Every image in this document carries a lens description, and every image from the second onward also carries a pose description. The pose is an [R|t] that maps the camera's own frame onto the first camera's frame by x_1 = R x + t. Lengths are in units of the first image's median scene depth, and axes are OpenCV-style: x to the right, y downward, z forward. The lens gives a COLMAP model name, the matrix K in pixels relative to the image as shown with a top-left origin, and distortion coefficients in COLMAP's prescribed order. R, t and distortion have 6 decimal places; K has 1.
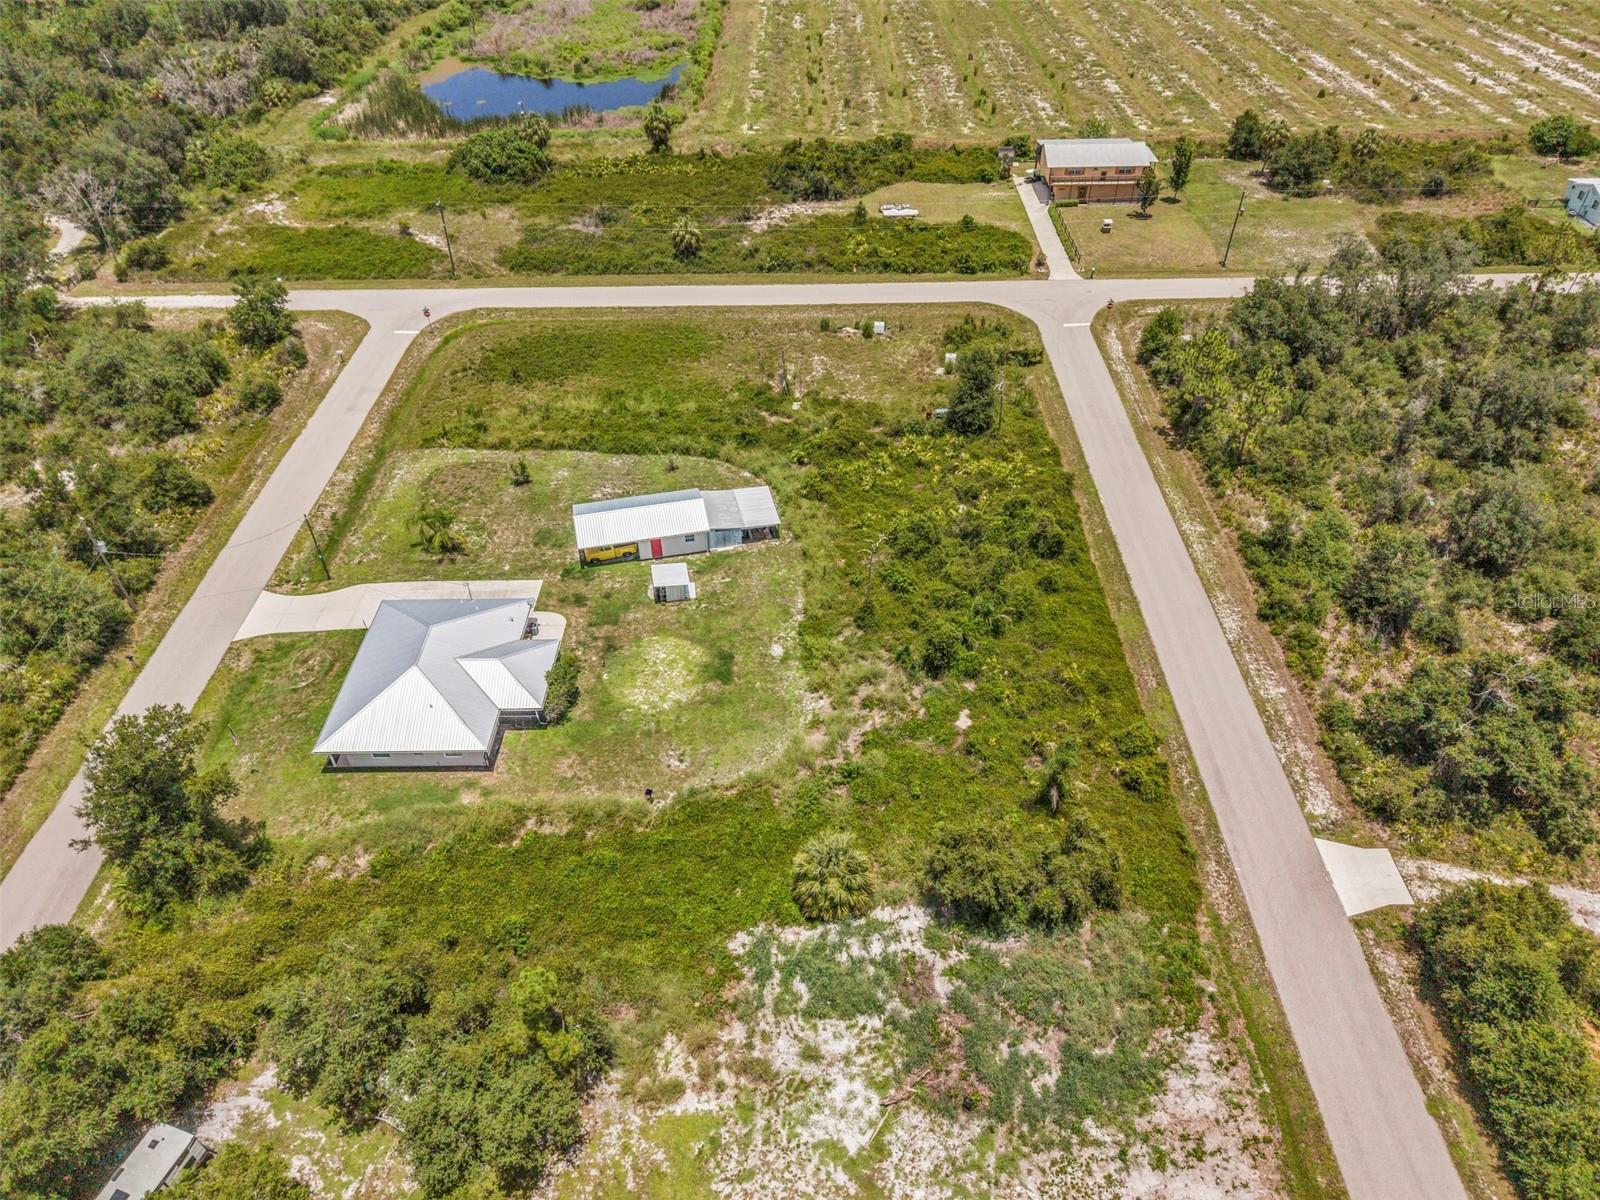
lens RADIAL K [[1067.8, 0, 797.9], [0, 1067.8, 602.6], [0, 0, 1]] dist [0.032928, -0.032721]
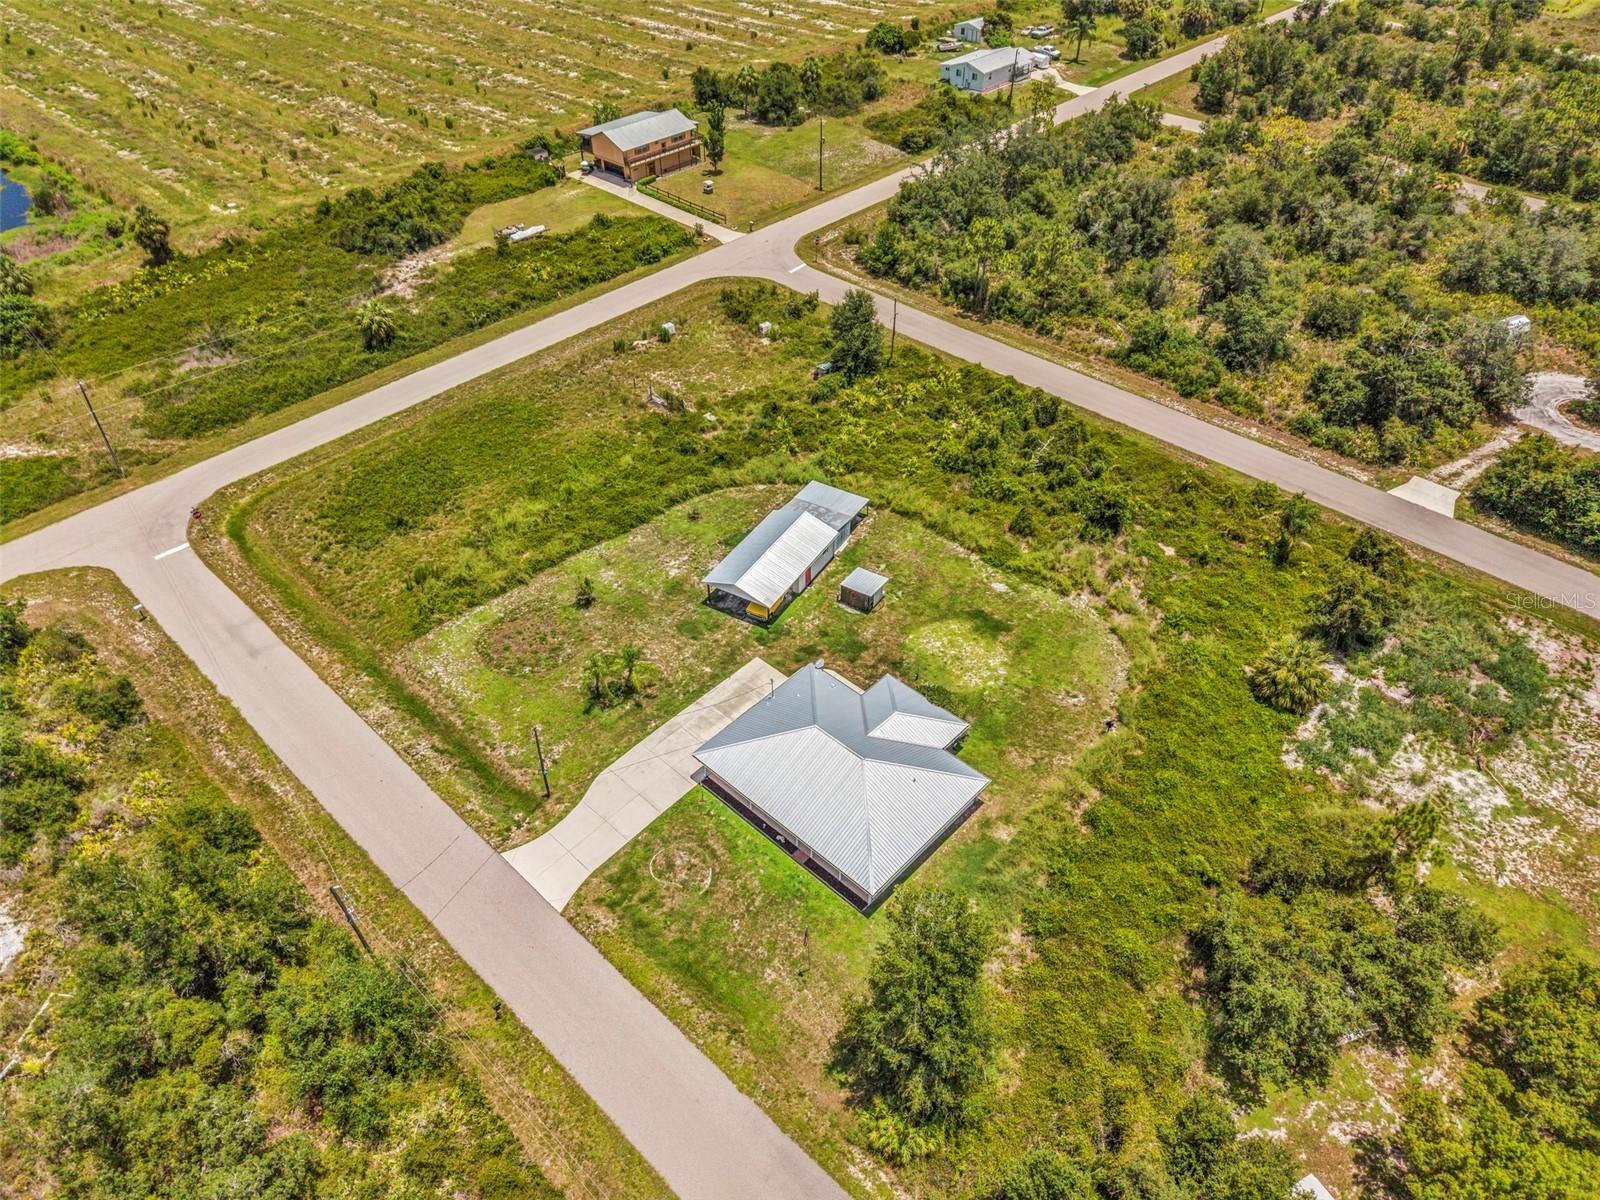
lens RADIAL K [[1067.8, 0, 797.9], [0, 1067.8, 602.6], [0, 0, 1]] dist [0.032928, -0.032721]
pose [[0.684649, -0.473217, 0.554366, -0.592538], [0.474878, 0.866603, 0.153267, -0.156433], [-0.552943, 0.158322, 0.818039, 0.198686]]
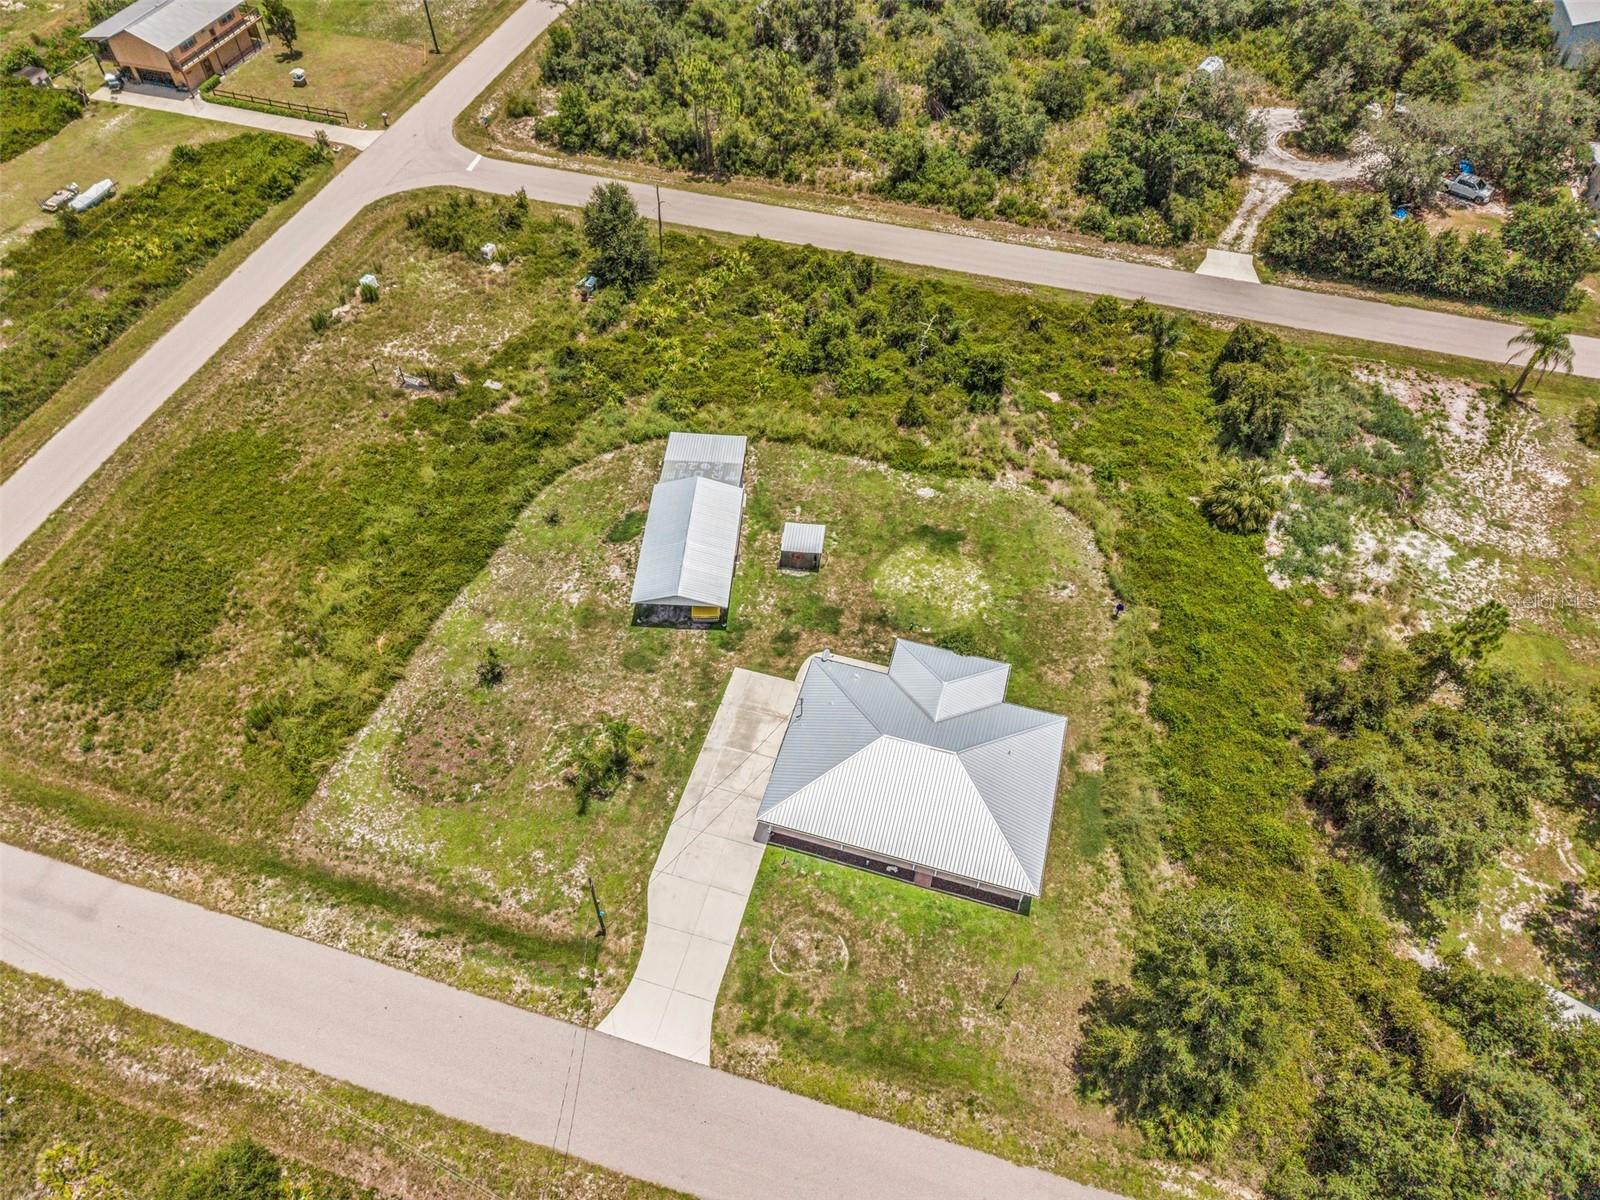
lens RADIAL K [[1071.3, 0, 800.0], [0, 1071.3, 600.0], [0, 0, 1]] dist [0.026450, -0.023155]
pose [[0.280544, -0.732088, 0.620760, -0.572915], [0.624761, 0.630252, 0.460930, -0.324439], [-0.728676, 0.258516, 0.634193, 0.392503]]
